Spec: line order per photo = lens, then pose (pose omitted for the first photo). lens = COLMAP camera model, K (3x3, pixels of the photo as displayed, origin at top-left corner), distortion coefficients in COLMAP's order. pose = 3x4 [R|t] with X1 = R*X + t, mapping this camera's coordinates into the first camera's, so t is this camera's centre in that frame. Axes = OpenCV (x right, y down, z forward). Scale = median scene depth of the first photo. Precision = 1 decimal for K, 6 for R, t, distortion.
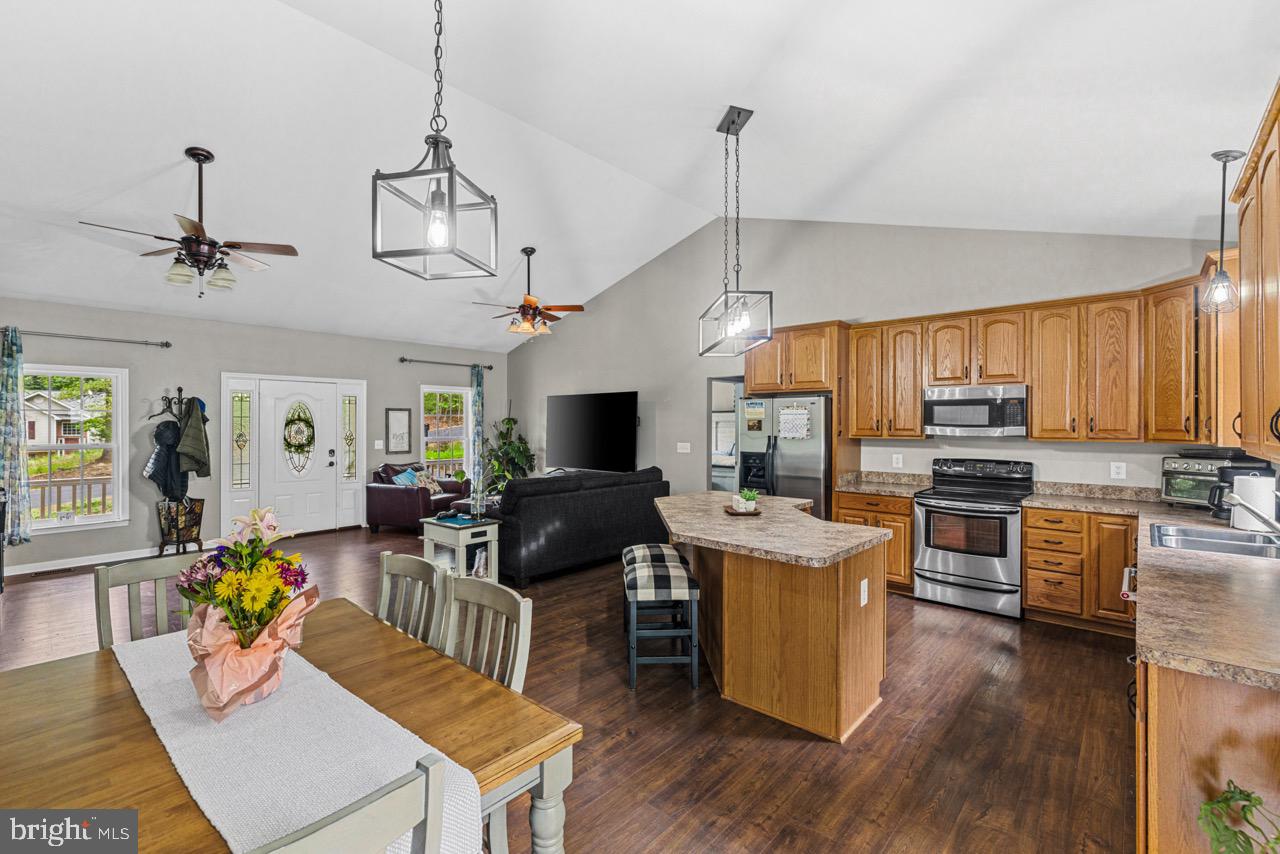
lens RADIAL K [[555.1, 0, 642.0], [0, 555.1, 425.6], [0, 0, 1]] dist [0.001653, 0.000259]
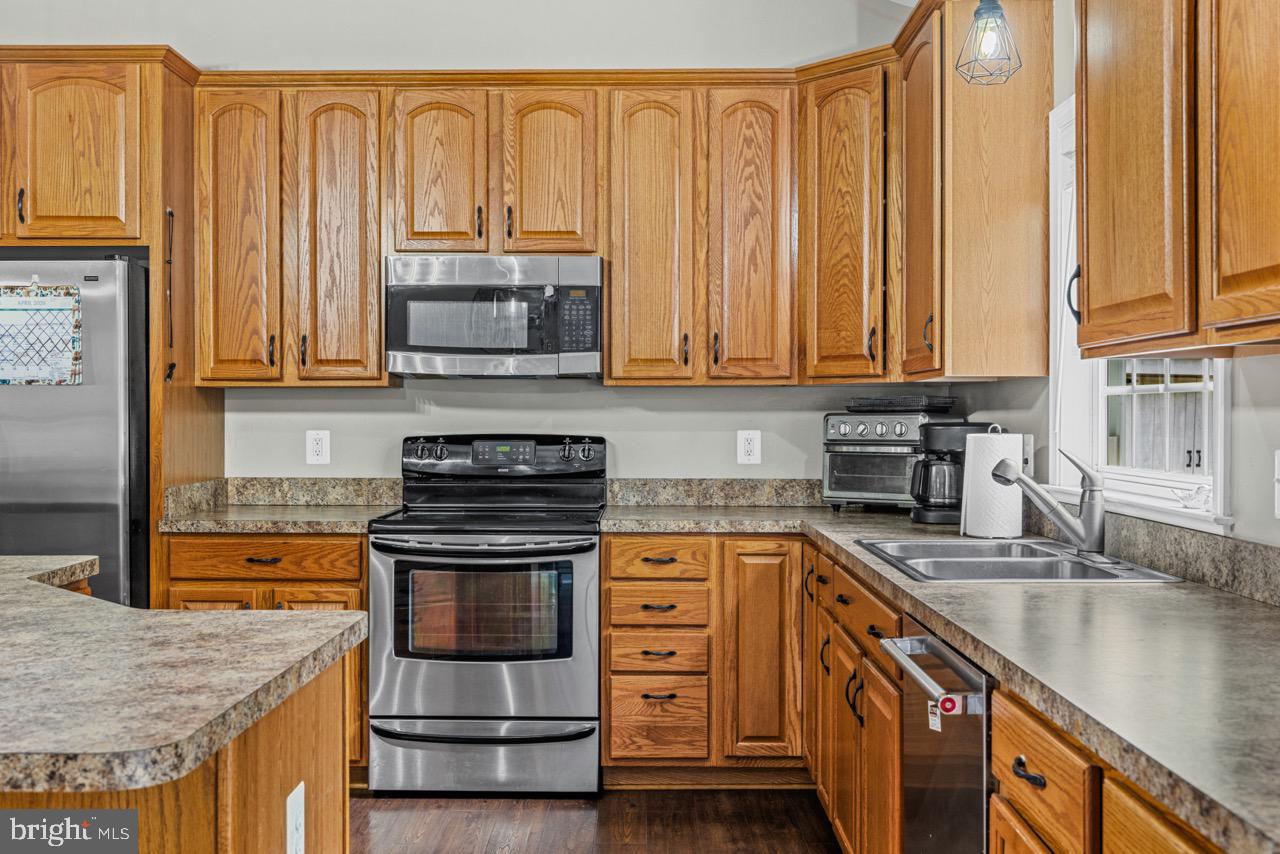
lens RADIAL K [[1254.1, 0, 641.8], [0, 1254.1, 423.4], [0, 0, 1]] dist [0.003923, 0.000000]
pose [[0.750670, -0.008455, 0.660623, 0.061786], [0.002958, 0.999951, 0.009436, 0.048295], [-0.660671, -0.005129, 0.750658, 0.234842]]
